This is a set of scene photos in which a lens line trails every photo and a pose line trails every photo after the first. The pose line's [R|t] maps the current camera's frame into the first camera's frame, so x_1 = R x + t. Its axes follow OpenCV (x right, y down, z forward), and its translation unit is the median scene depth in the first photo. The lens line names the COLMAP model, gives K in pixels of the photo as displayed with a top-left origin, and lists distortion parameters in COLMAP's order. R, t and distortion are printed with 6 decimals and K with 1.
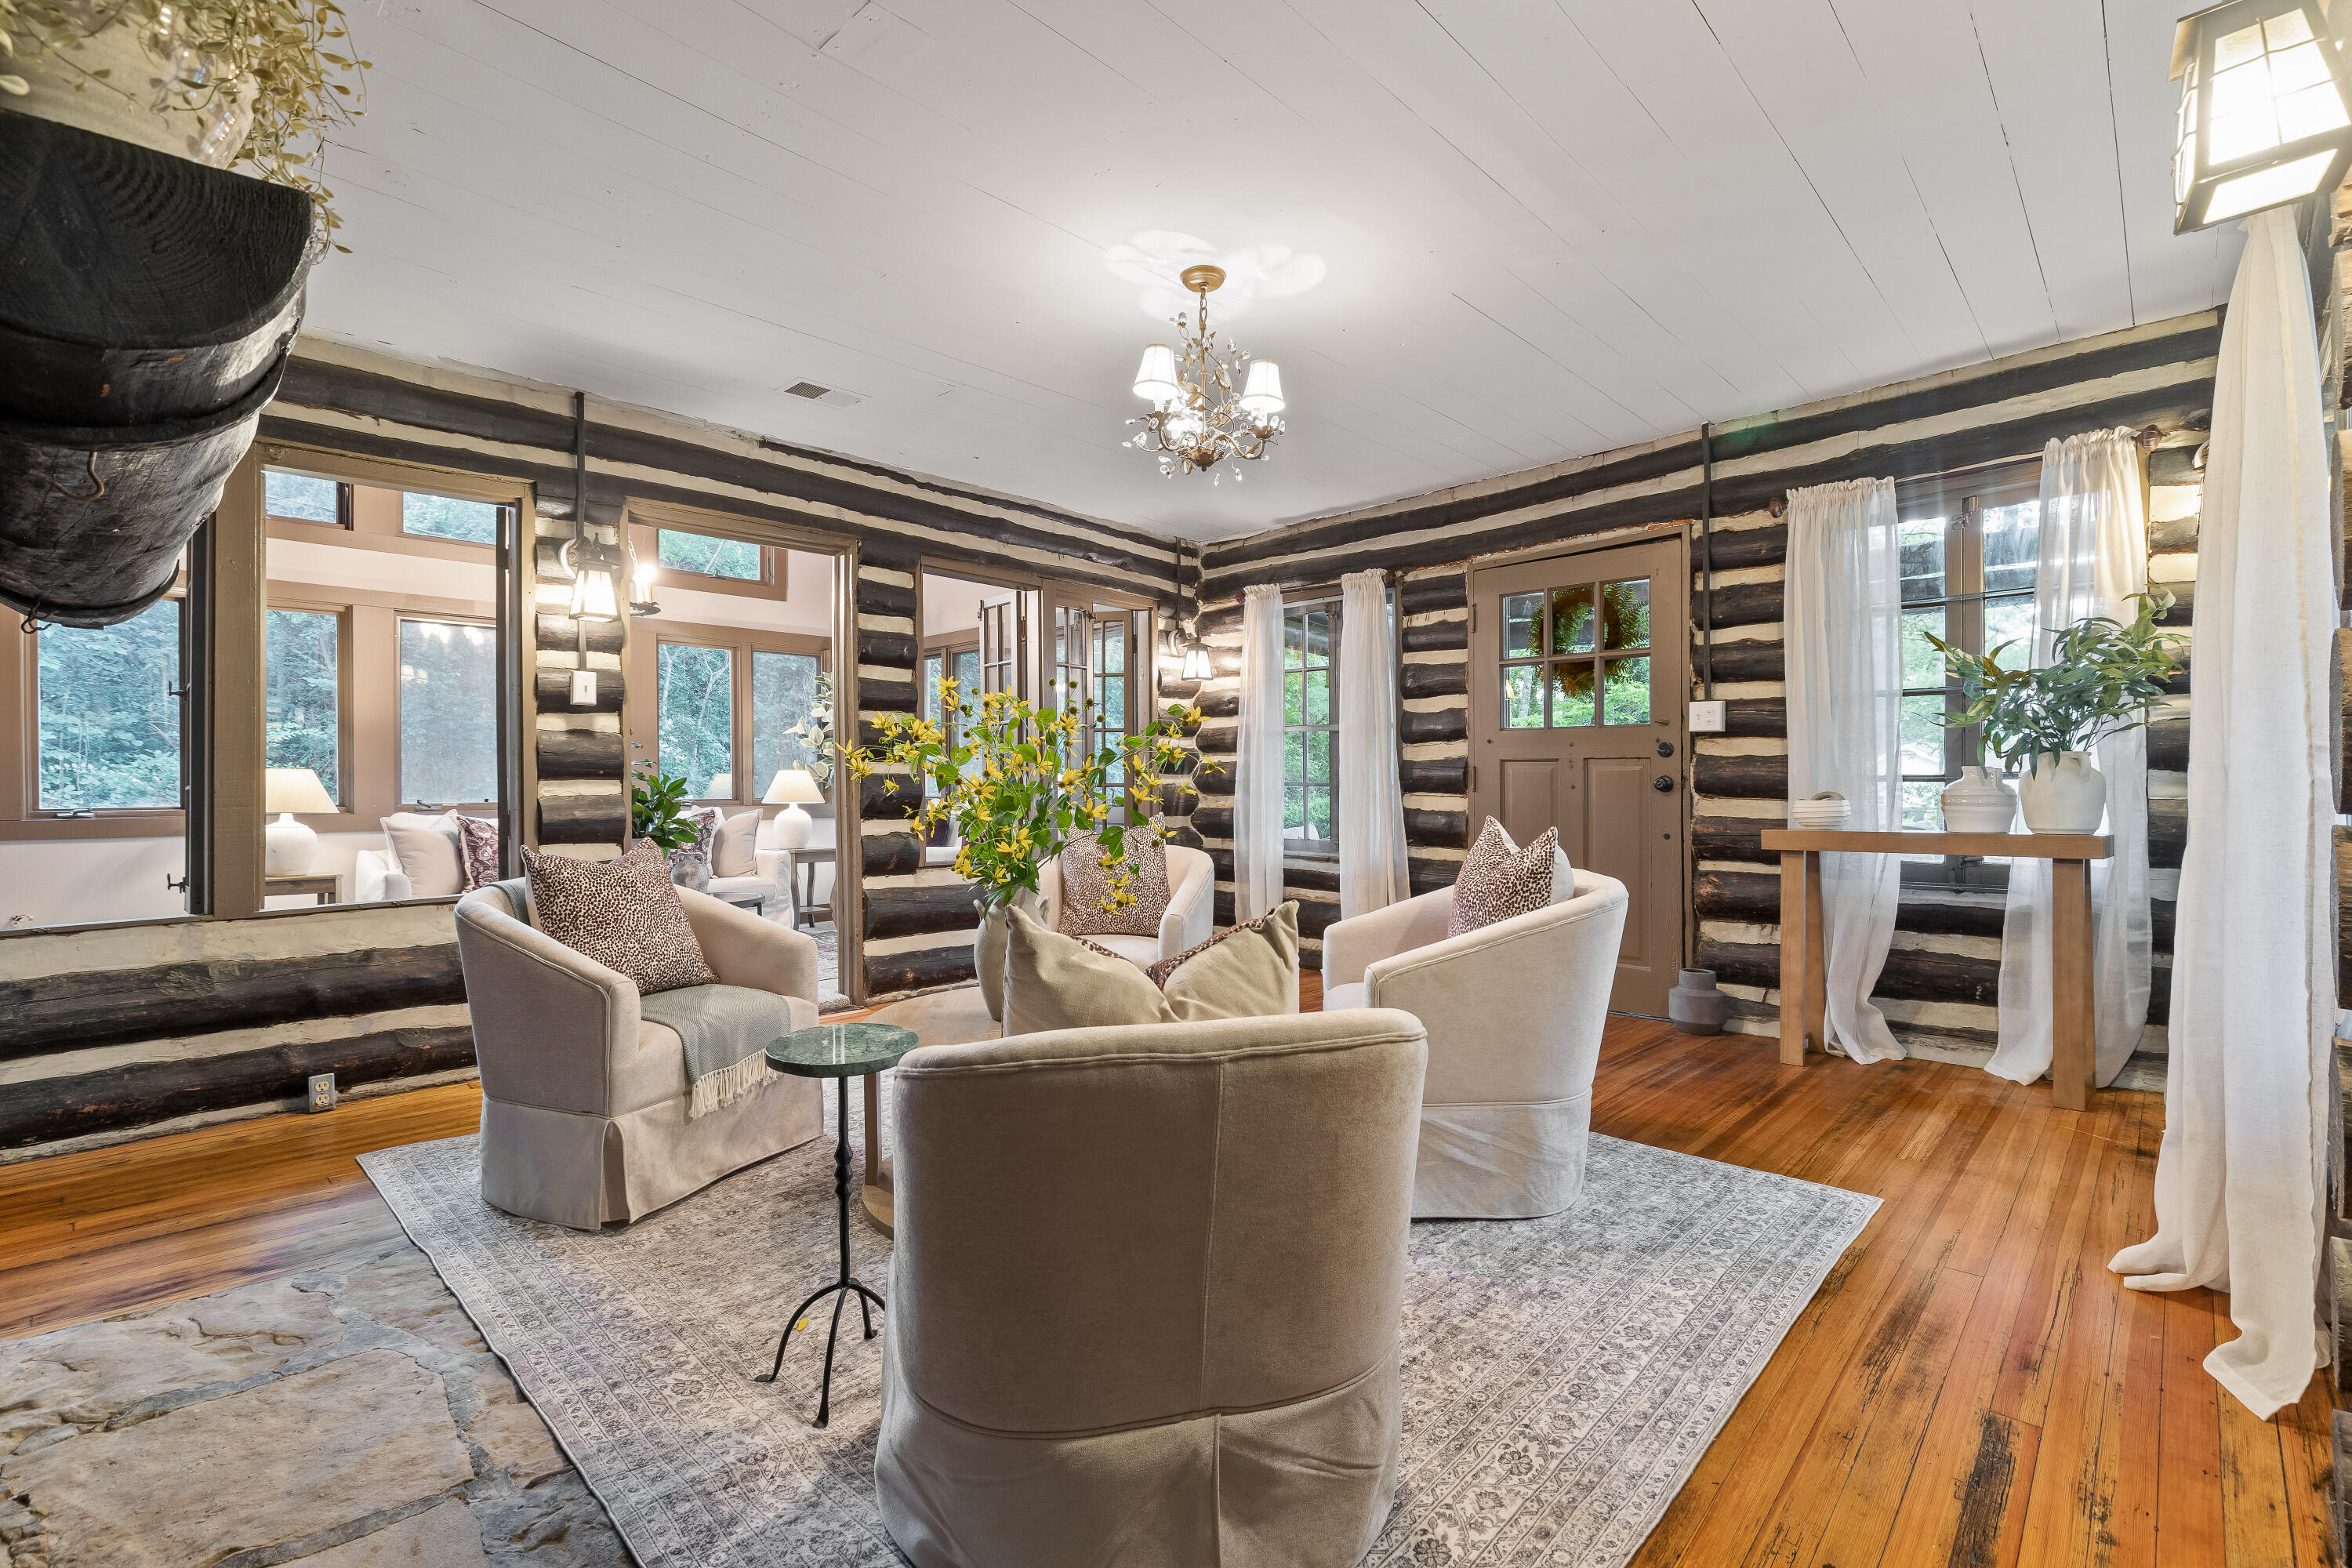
lens RADIAL K [[1066.6, 0, 1164.1], [0, 1066.6, 779.3], [0, 0, 1]] dist [0.004880, -0.000508]
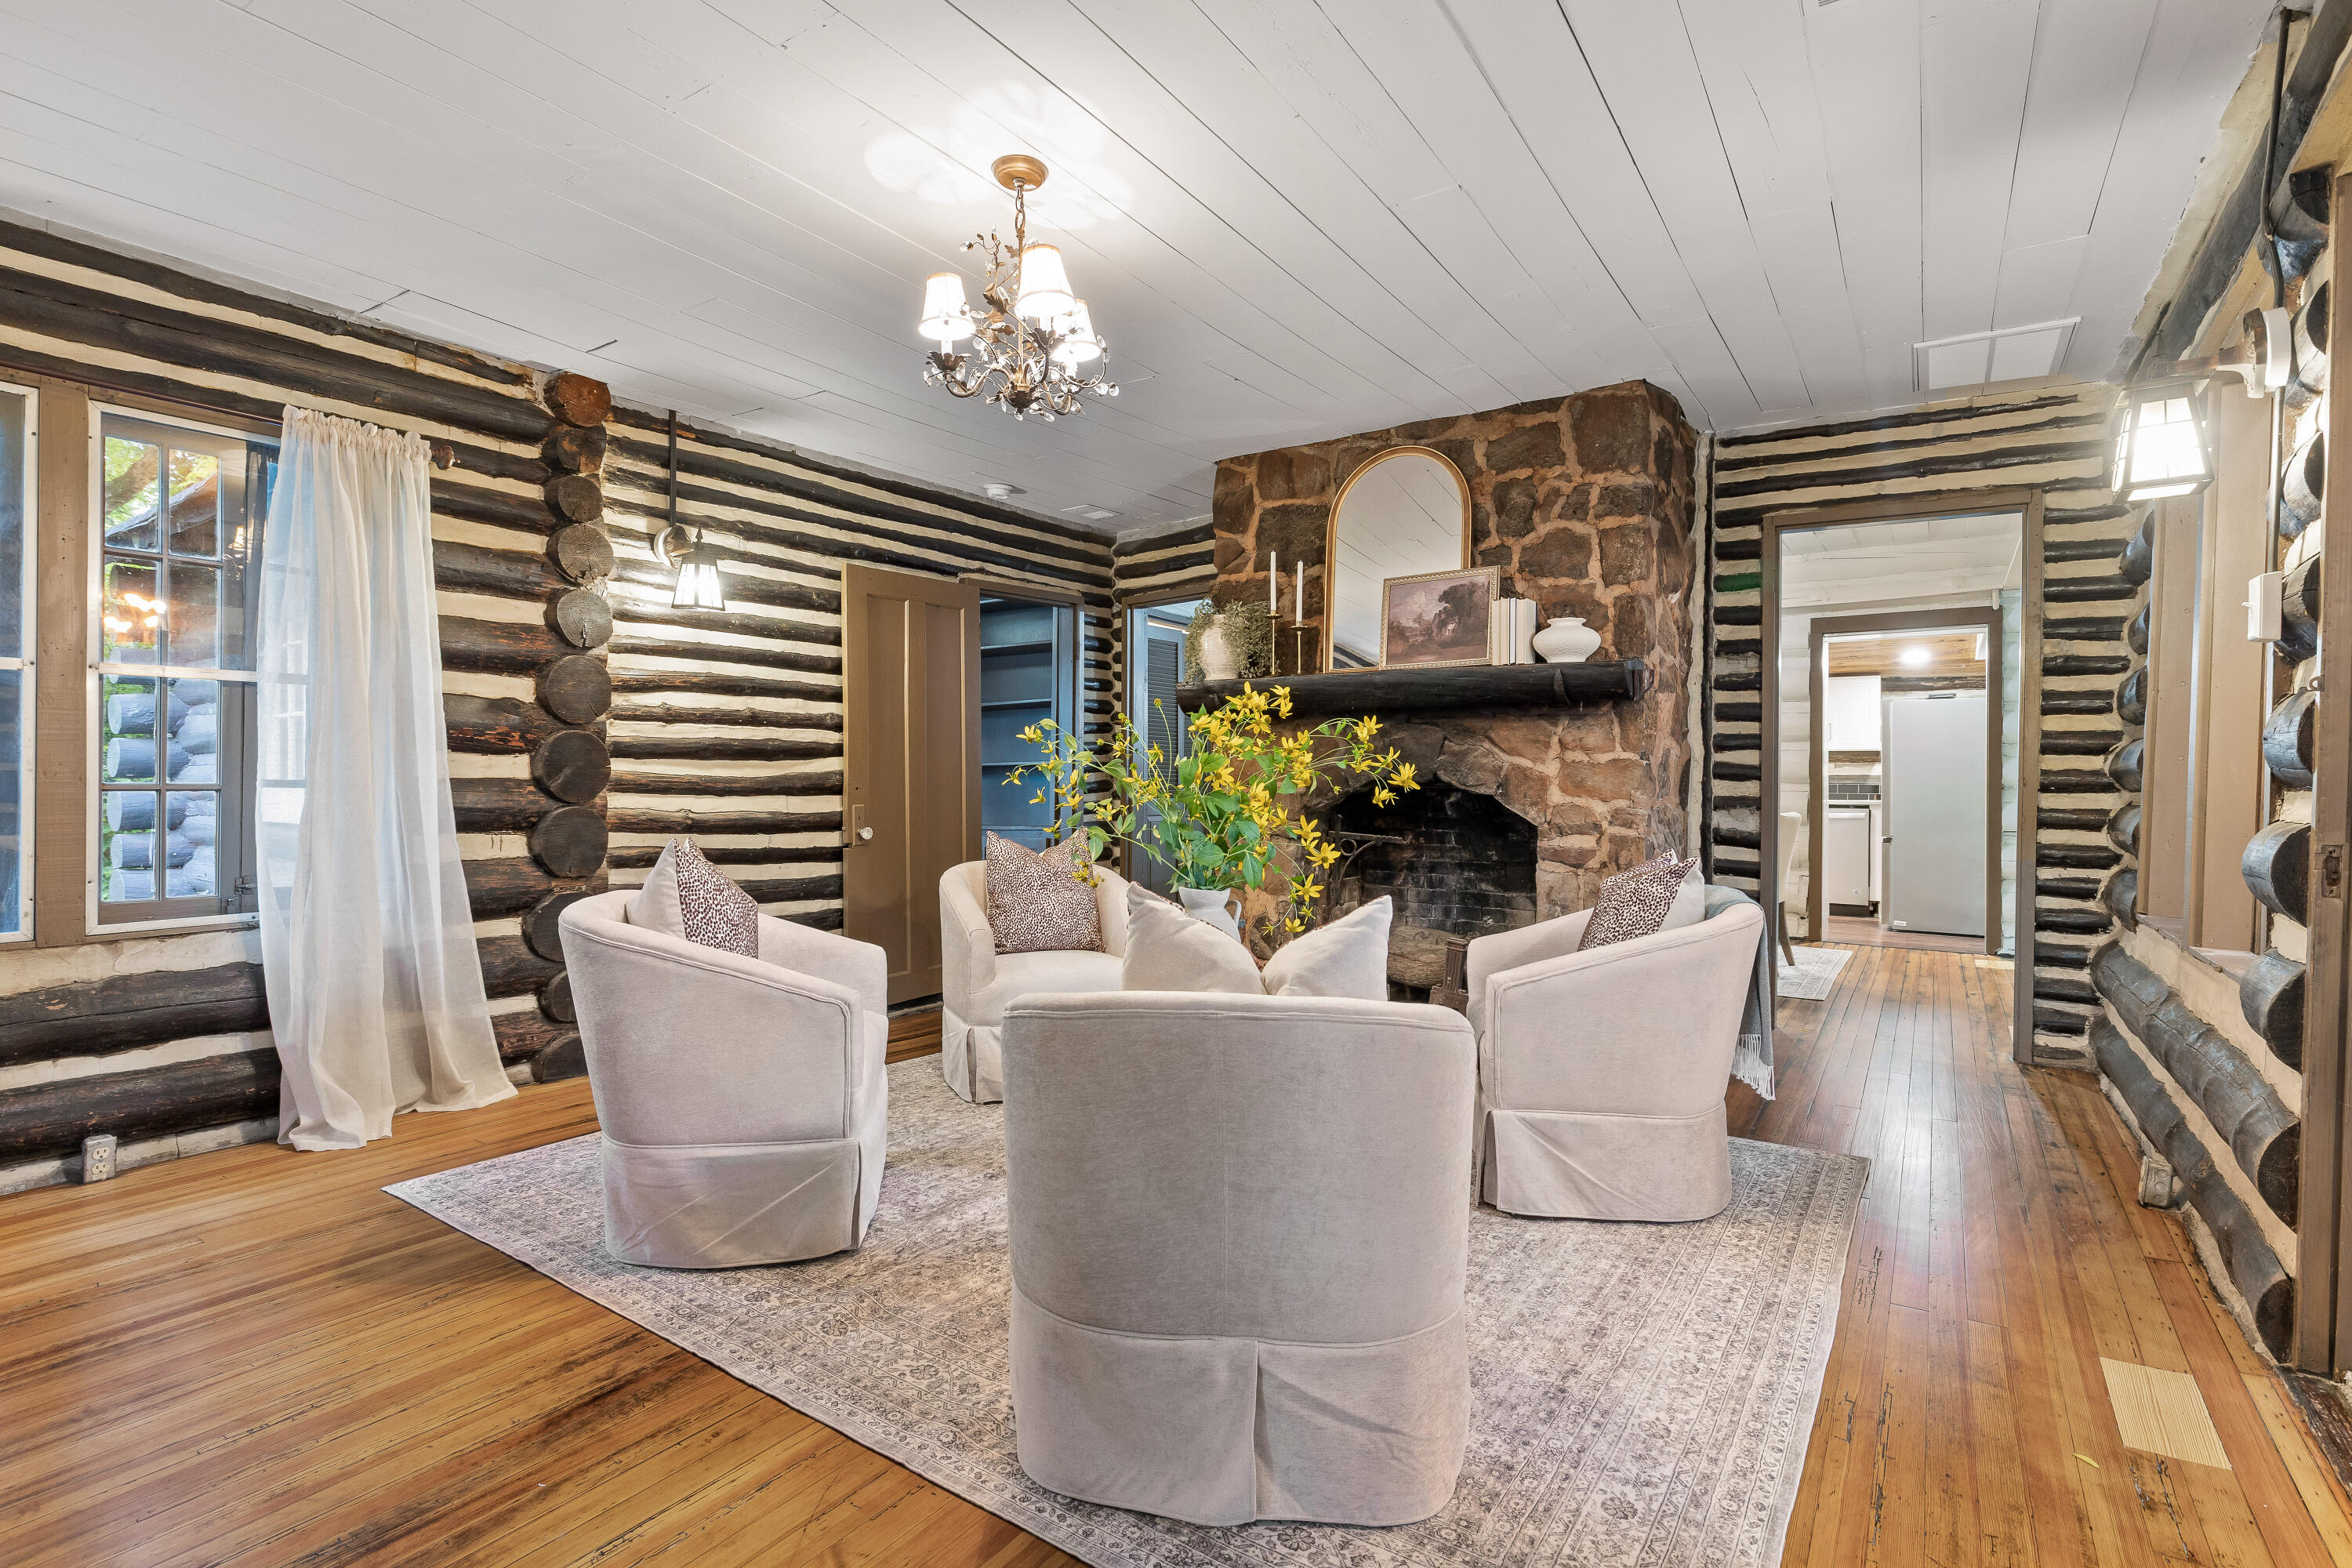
lens RADIAL K [[1135.9, 0, 1172.3], [0, 1135.9, 775.7], [0, 0, 1]] dist [0.001696, -0.000211]
pose [[-0.987057, 0.004398, -0.160311, 0.047693], [0.004199, 0.999990, 0.001576, -0.009646], [0.160316, 0.000883, -0.987065, 1.424515]]
